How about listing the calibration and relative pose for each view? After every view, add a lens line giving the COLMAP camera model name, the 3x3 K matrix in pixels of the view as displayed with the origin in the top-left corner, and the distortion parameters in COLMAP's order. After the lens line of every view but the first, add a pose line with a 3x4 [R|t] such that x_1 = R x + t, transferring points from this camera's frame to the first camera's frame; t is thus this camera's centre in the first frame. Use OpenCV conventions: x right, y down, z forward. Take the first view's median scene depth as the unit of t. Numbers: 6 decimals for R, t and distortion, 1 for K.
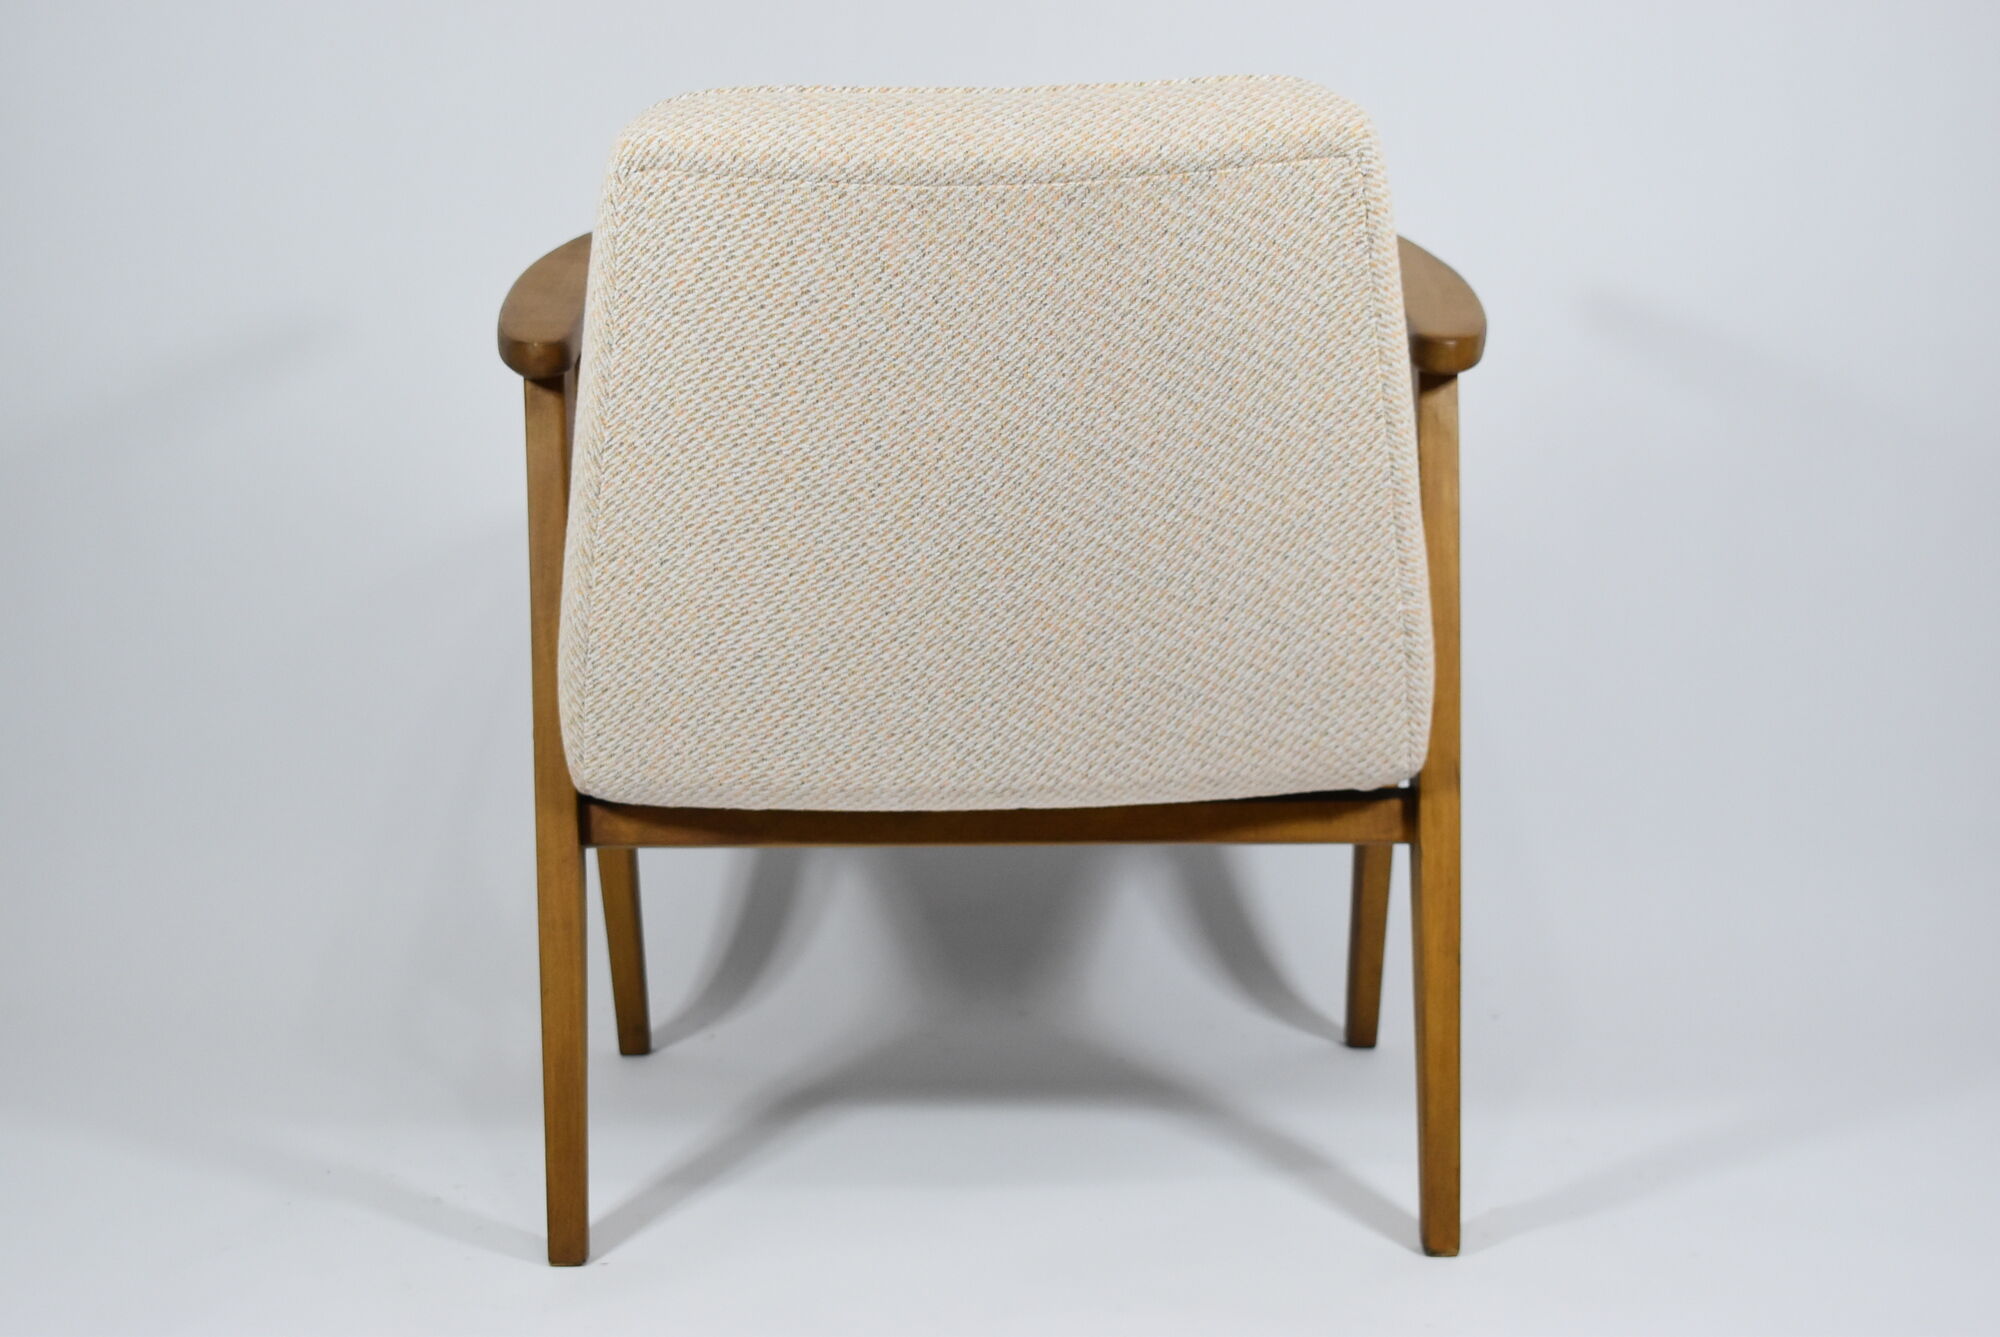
lens RADIAL K [[3374.0, 0, 1000.9], [0, 3374.0, 664.9], [0, 0, 1]] dist [0.016783, 0.000000]
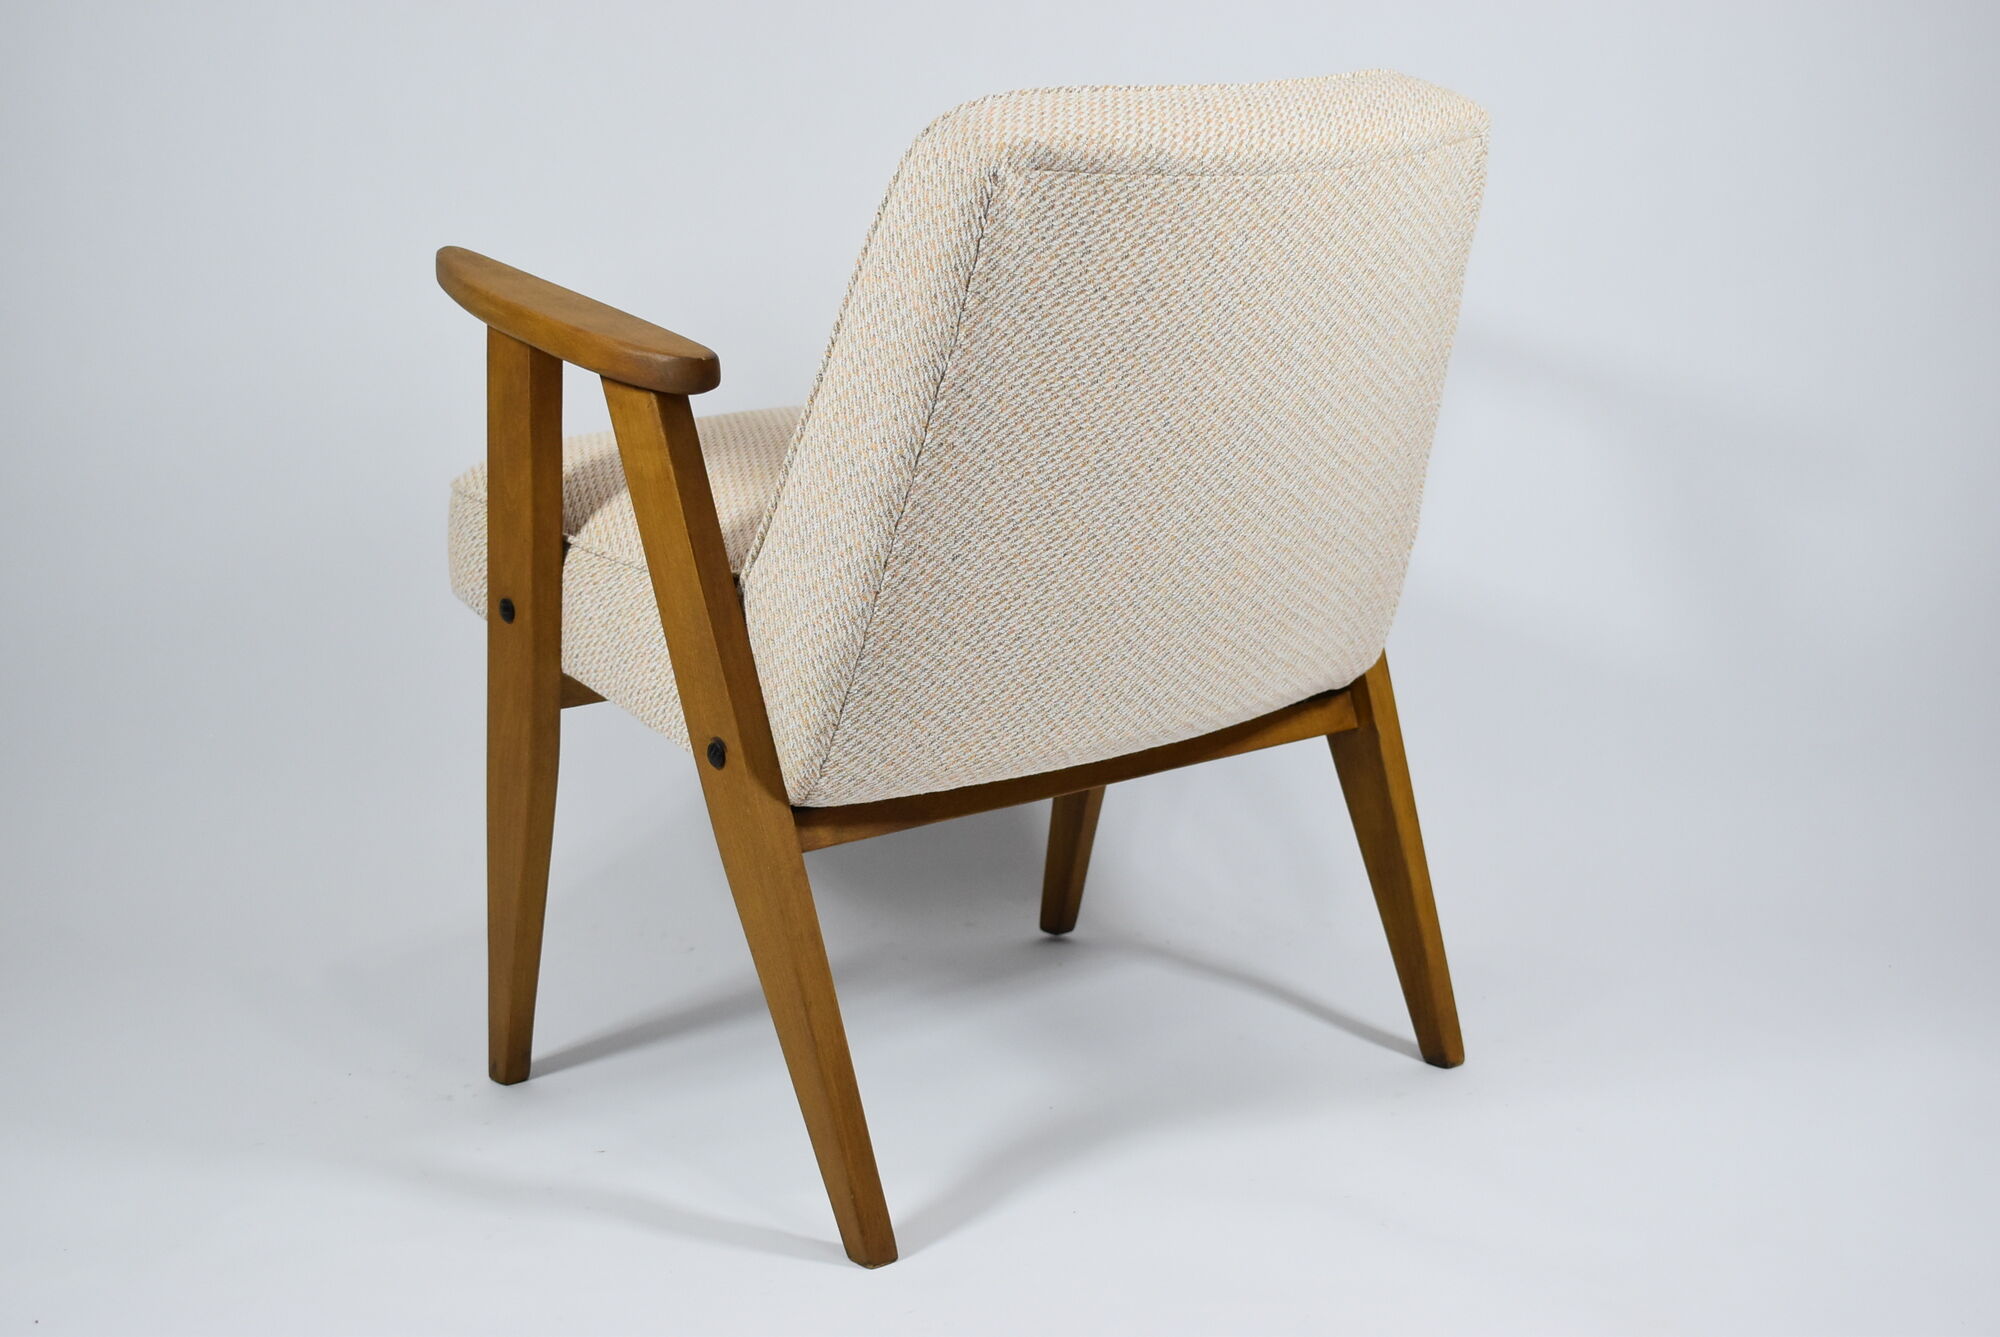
lens RADIAL K [[3028.6, 0, 1004.8], [0, 3028.6, 667.8], [0, 0, 1]] dist [0.140532, 0.000000]
pose [[0.754409, -0.137479, 0.641846, -0.716667], [0.131964, 0.989622, 0.056864, -0.049944], [-0.643003, 0.041801, 0.764722, 0.300107]]
